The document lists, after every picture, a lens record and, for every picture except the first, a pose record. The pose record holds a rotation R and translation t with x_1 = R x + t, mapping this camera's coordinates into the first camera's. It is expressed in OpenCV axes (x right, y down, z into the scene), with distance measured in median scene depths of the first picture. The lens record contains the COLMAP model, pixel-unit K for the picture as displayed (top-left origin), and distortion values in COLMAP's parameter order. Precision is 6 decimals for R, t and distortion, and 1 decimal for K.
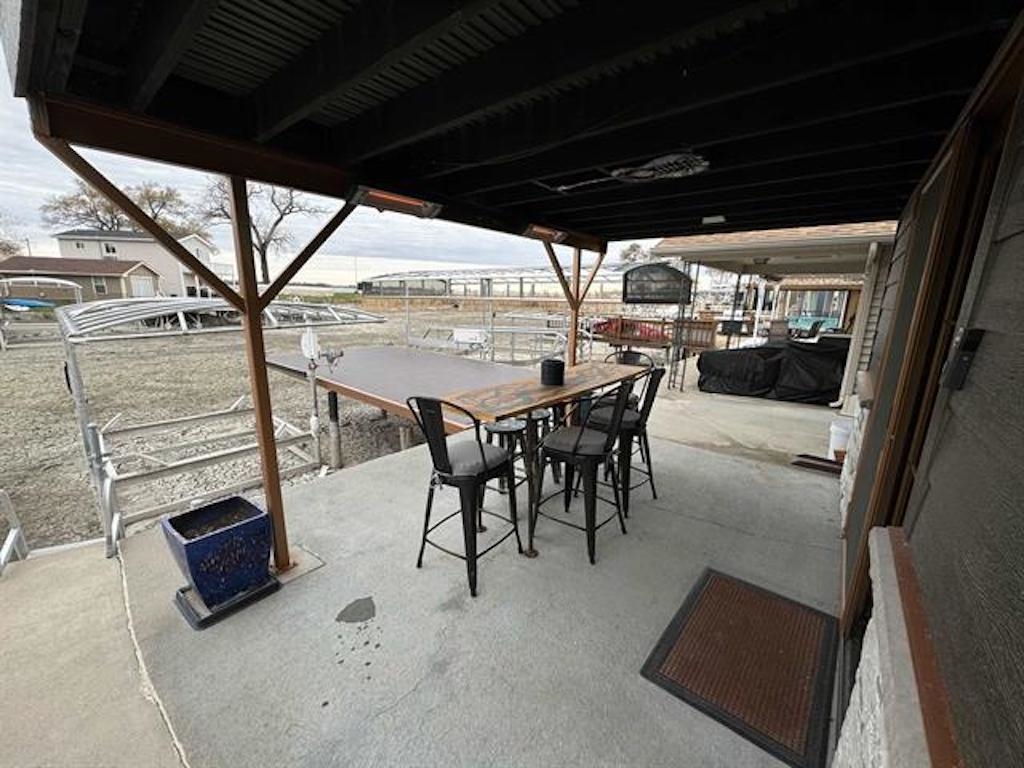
lens RADIAL K [[406.5, 0, 512.0], [0, 406.5, 384.0], [0, 0, 1]] dist [-0.001557, -0.000231]
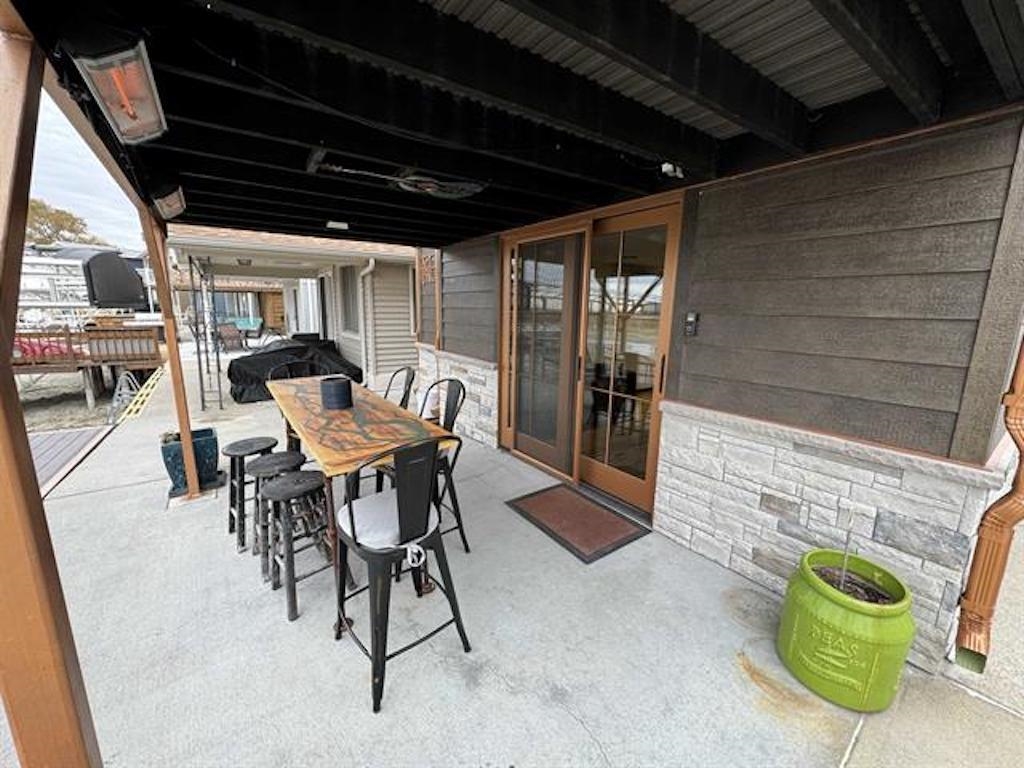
lens RADIAL K [[406.5, 0, 512.0], [0, 406.5, 384.0], [0, 0, 1]] dist [-0.001557, -0.000231]
pose [[0.258292, -0.194420, 0.946301, -0.450073], [0.196882, 0.969576, 0.145463, -0.075059], [-0.945792, 0.148738, 0.288712, 0.340227]]
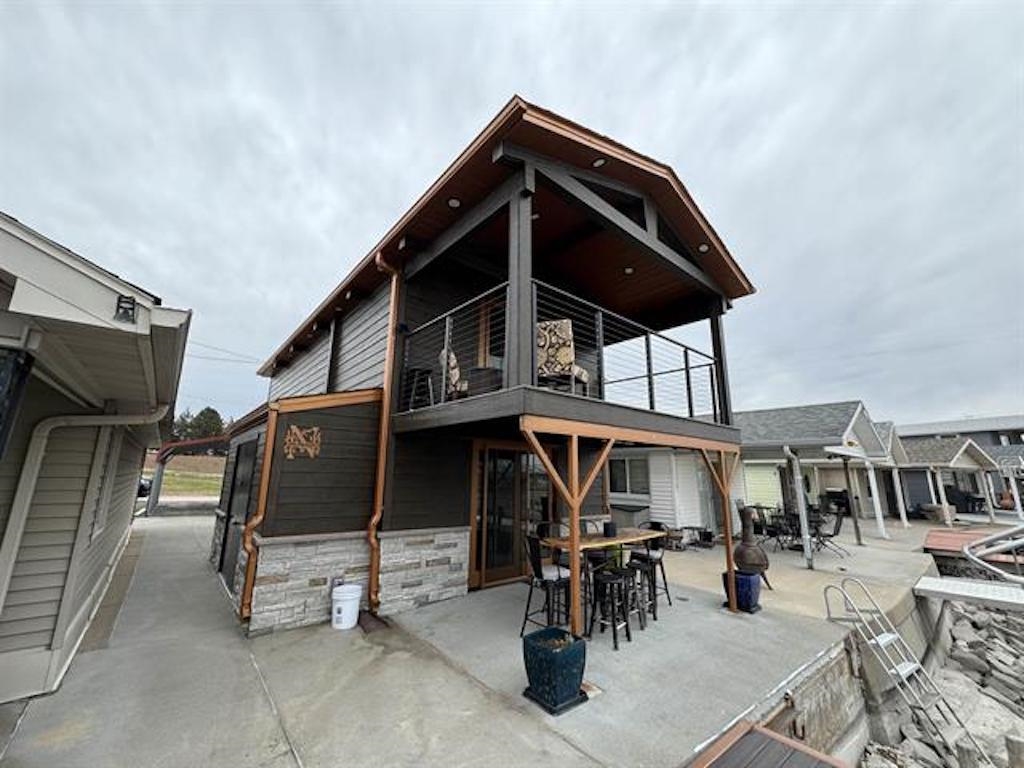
lens RADIAL K [[406.5, 0, 512.0], [0, 406.5, 384.0], [0, 0, 1]] dist [-0.001557, -0.000231]
pose [[-0.982094, 0.002777, 0.188369, 0.151253], [0.002275, 0.999993, -0.002881, -0.533582], [-0.188376, -0.002401, -0.982094, 2.259633]]
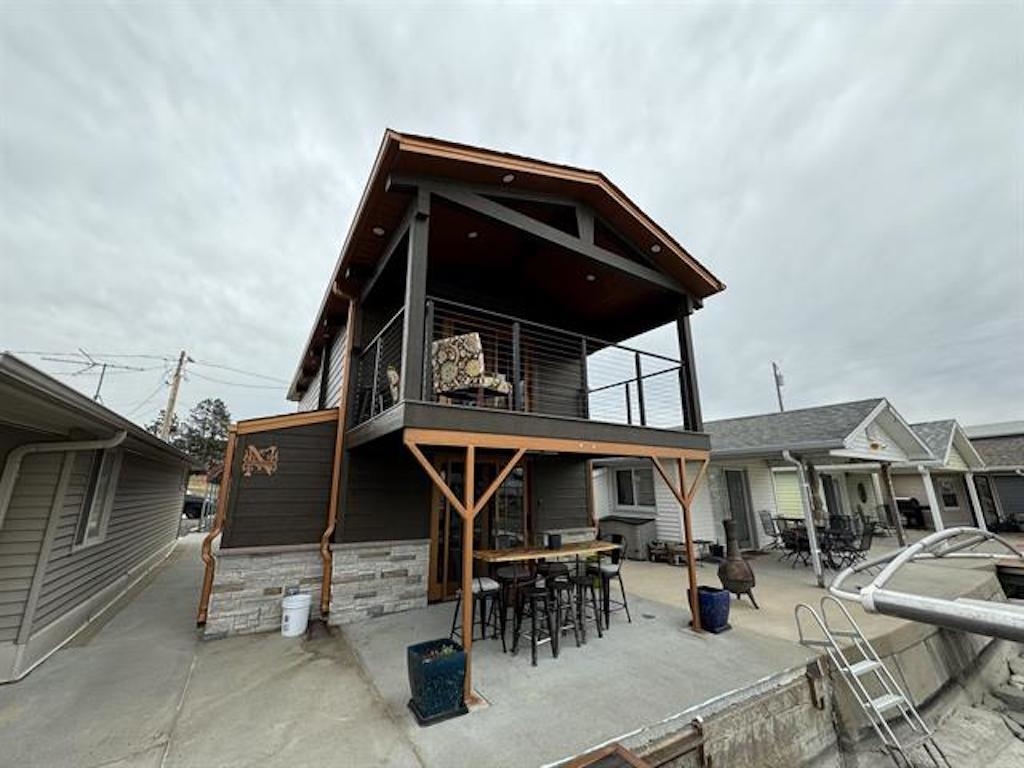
lens RADIAL K [[406.5, 0, 512.0], [0, 406.5, 384.0], [0, 0, 1]] dist [-0.001557, -0.000231]
pose [[-0.947156, 0.059269, 0.315249, -0.253112], [0.048916, 0.997975, -0.040657, -0.518525], [-0.317020, -0.023088, -0.948138, 2.177132]]
